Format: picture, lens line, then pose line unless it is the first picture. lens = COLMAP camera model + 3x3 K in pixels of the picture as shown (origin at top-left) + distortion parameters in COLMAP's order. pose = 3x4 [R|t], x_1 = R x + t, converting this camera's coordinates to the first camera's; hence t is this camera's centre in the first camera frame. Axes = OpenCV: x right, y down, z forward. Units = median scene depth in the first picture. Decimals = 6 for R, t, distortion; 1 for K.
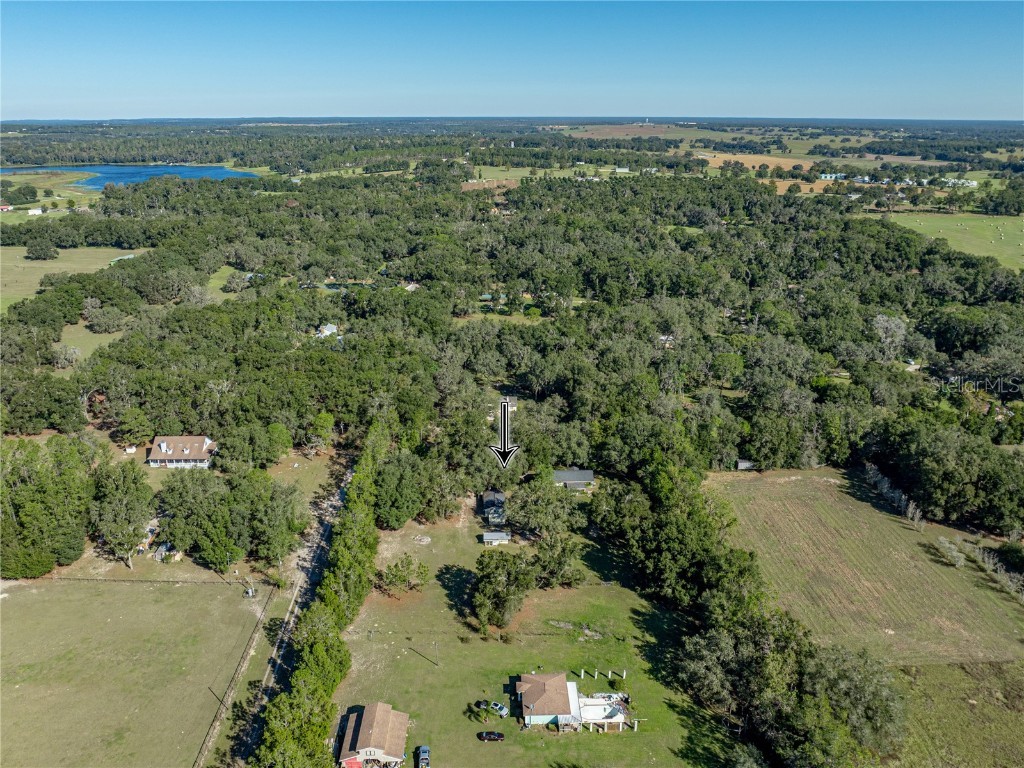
lens RADIAL K [[785.8, 0, 512.9], [0, 785.8, 376.2], [0, 0, 1]] dist [-0.042104, 0.004982]
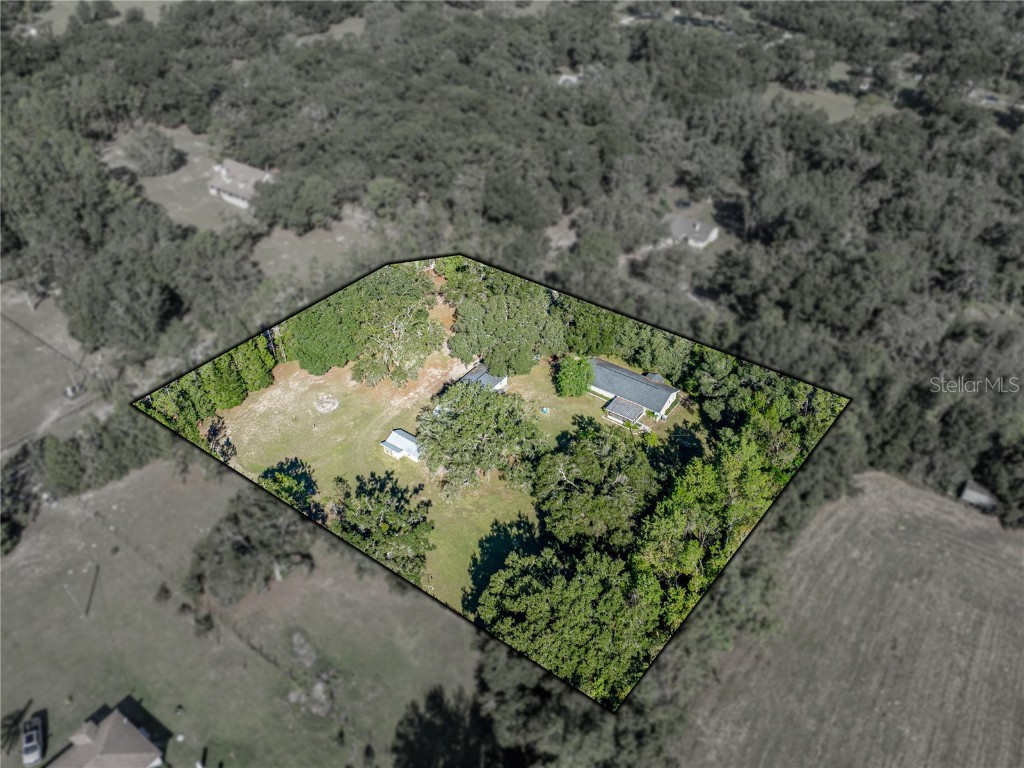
lens RADIAL K [[785.8, 0, 512.9], [0, 785.8, 376.2], [0, 0, 1]] dist [-0.042104, 0.004982]
pose [[0.801614, 0.361501, -0.476164, 0.280189], [-0.200898, 0.913038, 0.354966, -0.071335], [0.563076, -0.188886, 0.804529, 0.487868]]
